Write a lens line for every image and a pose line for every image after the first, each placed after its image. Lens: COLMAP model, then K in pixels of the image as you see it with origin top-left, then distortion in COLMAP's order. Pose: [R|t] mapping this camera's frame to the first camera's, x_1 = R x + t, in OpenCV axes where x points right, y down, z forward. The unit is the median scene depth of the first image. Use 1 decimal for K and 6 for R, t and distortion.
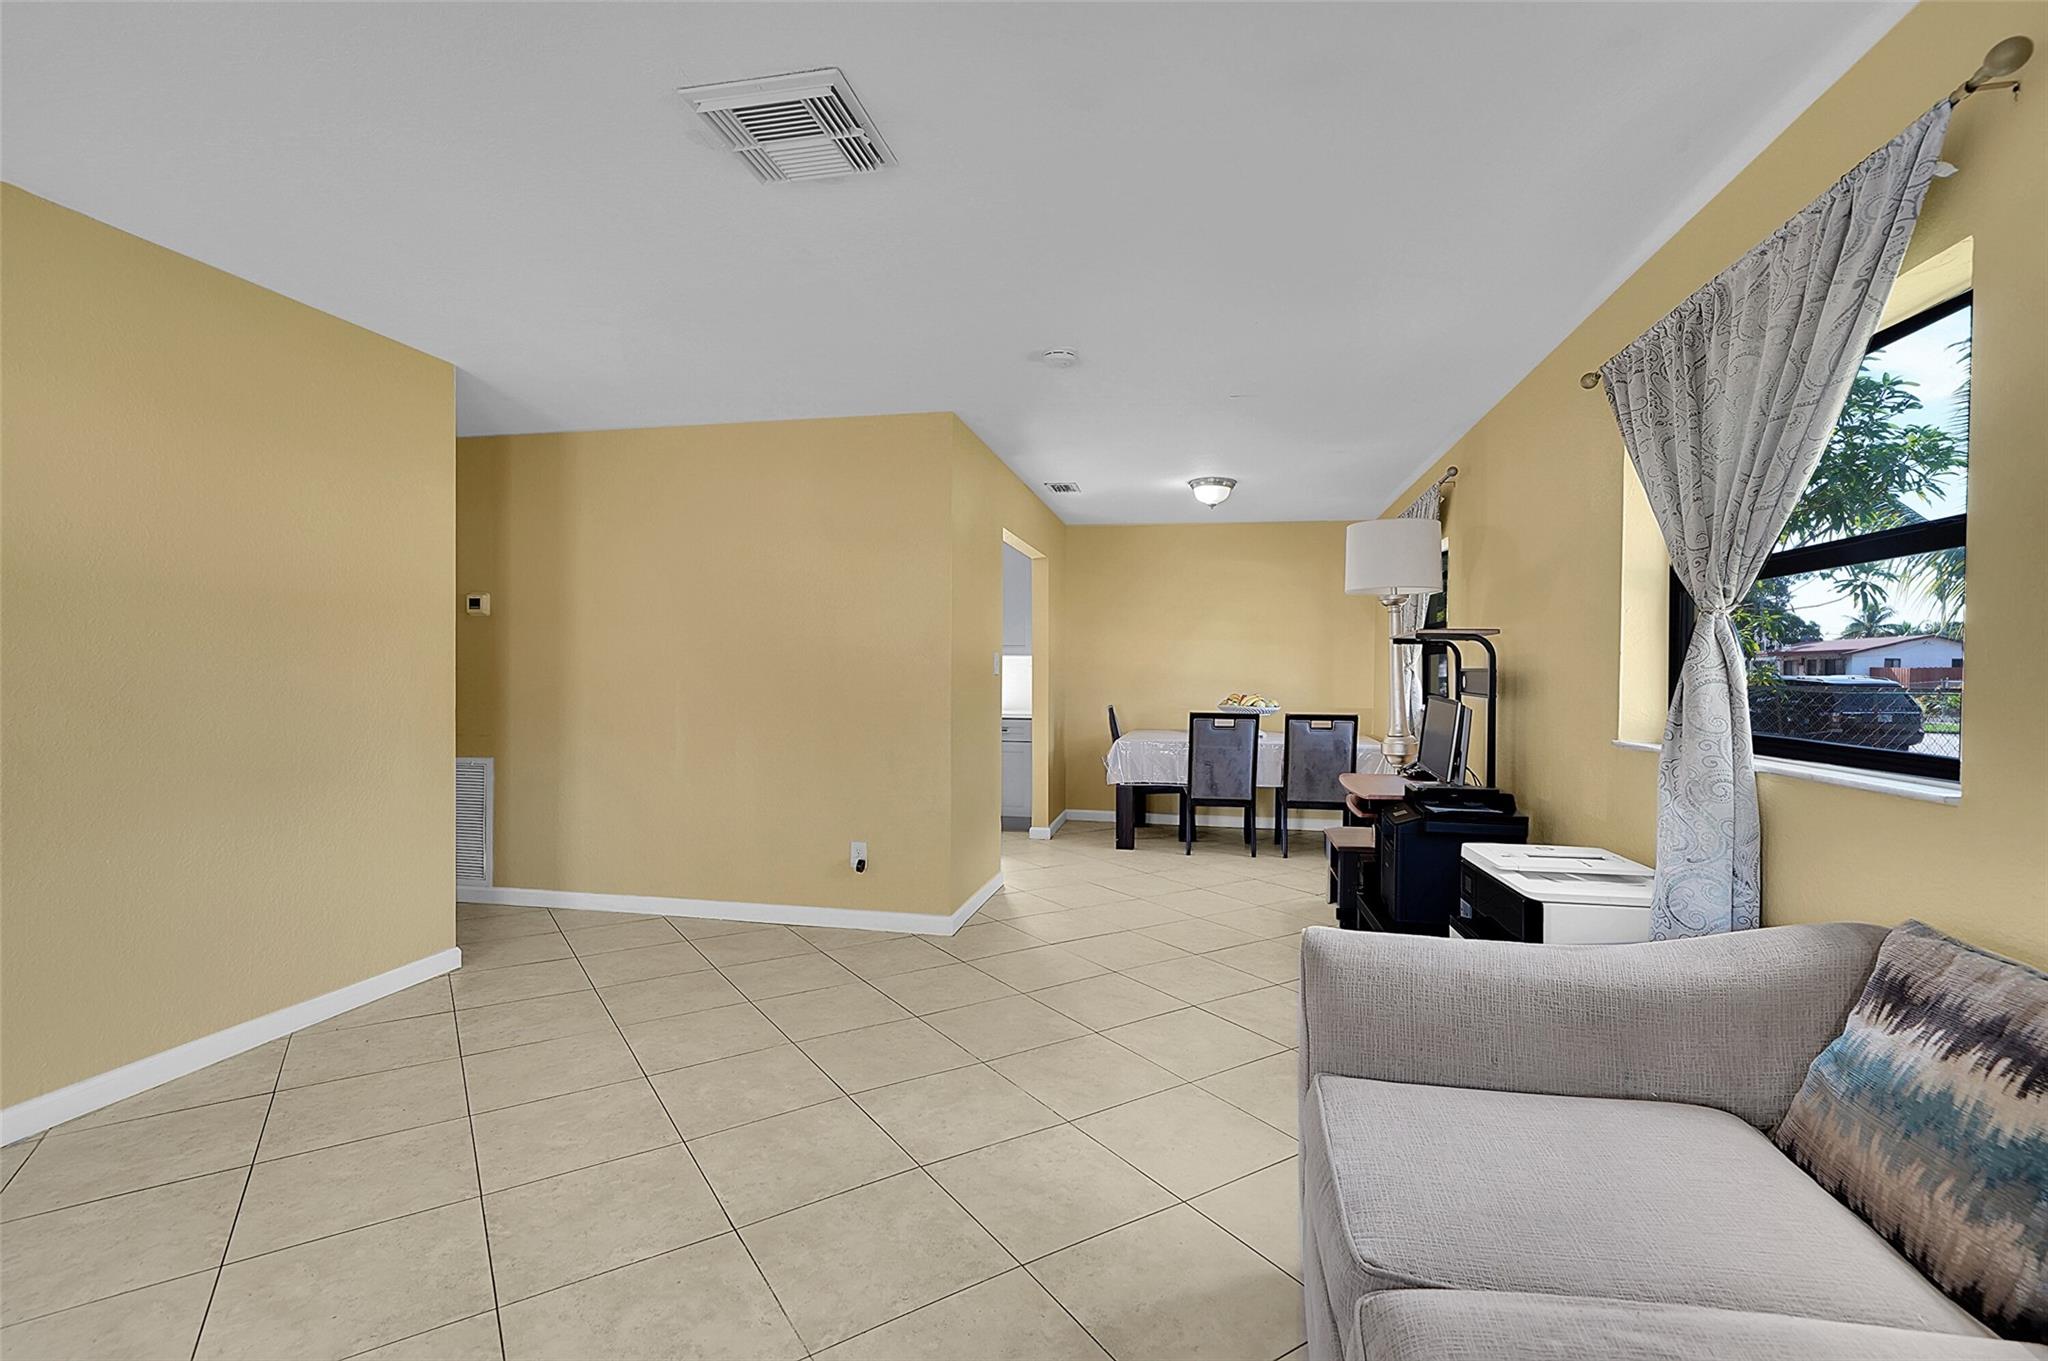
lens RADIAL K [[931.8, 0, 1023.6], [0, 931.8, 674.9], [0, 0, 1]] dist [0.004799, 0.003137]
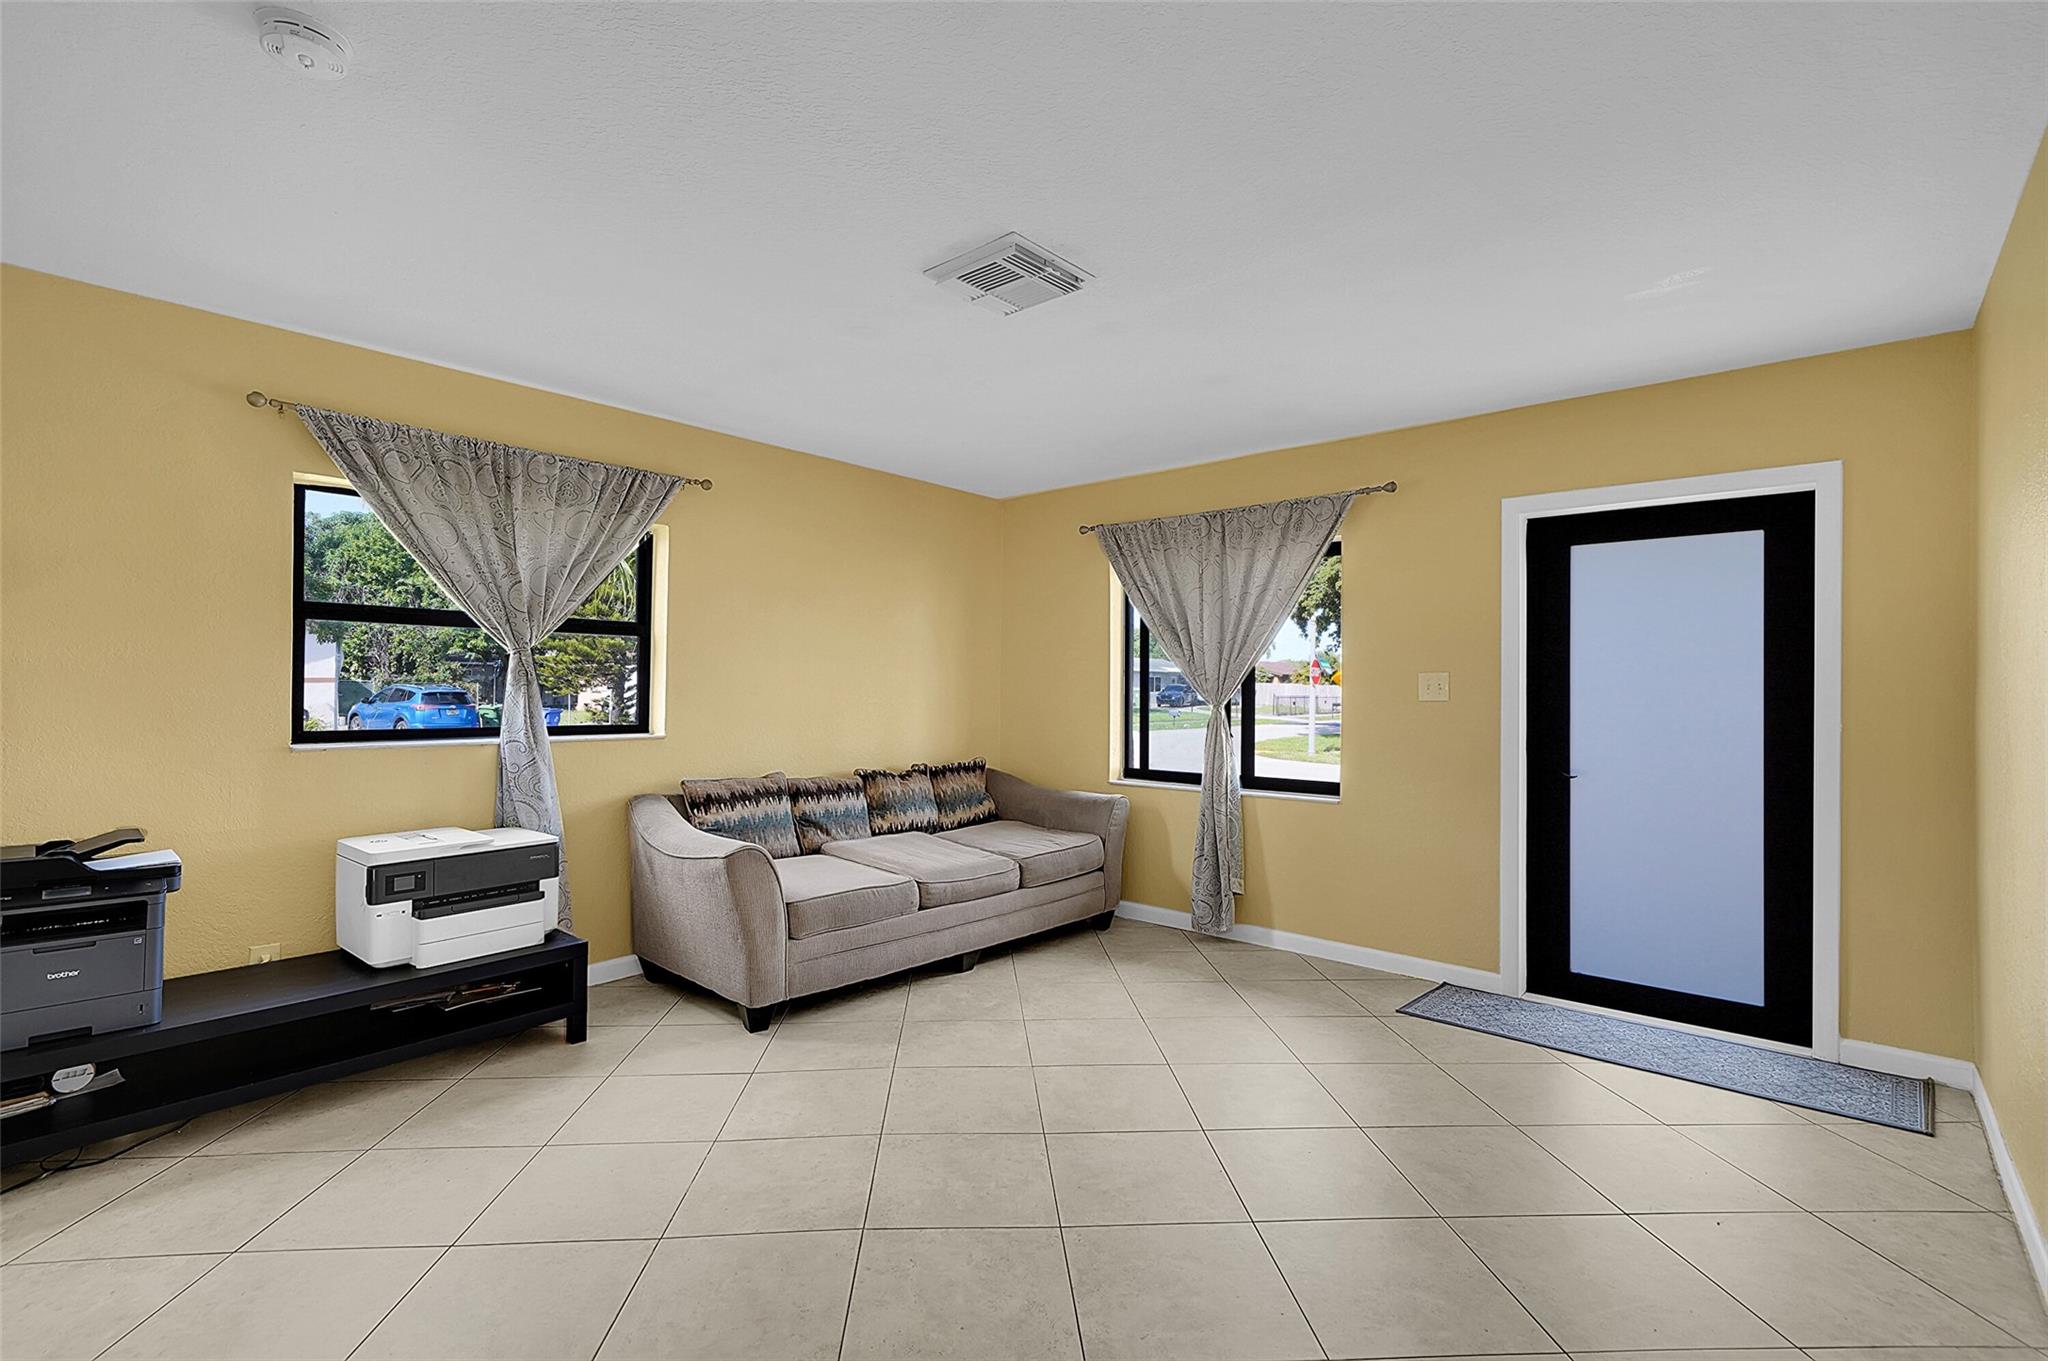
lens RADIAL K [[931.8, 0, 1019.4], [0, 931.8, 688.4], [0, 0, 1]] dist [0.004799, 0.003137]
pose [[-0.863972, -0.016693, 0.503264, -0.802840], [-0.014754, 0.999860, 0.007836, -0.023368], [-0.503324, -0.000655, -0.864097, 1.865519]]
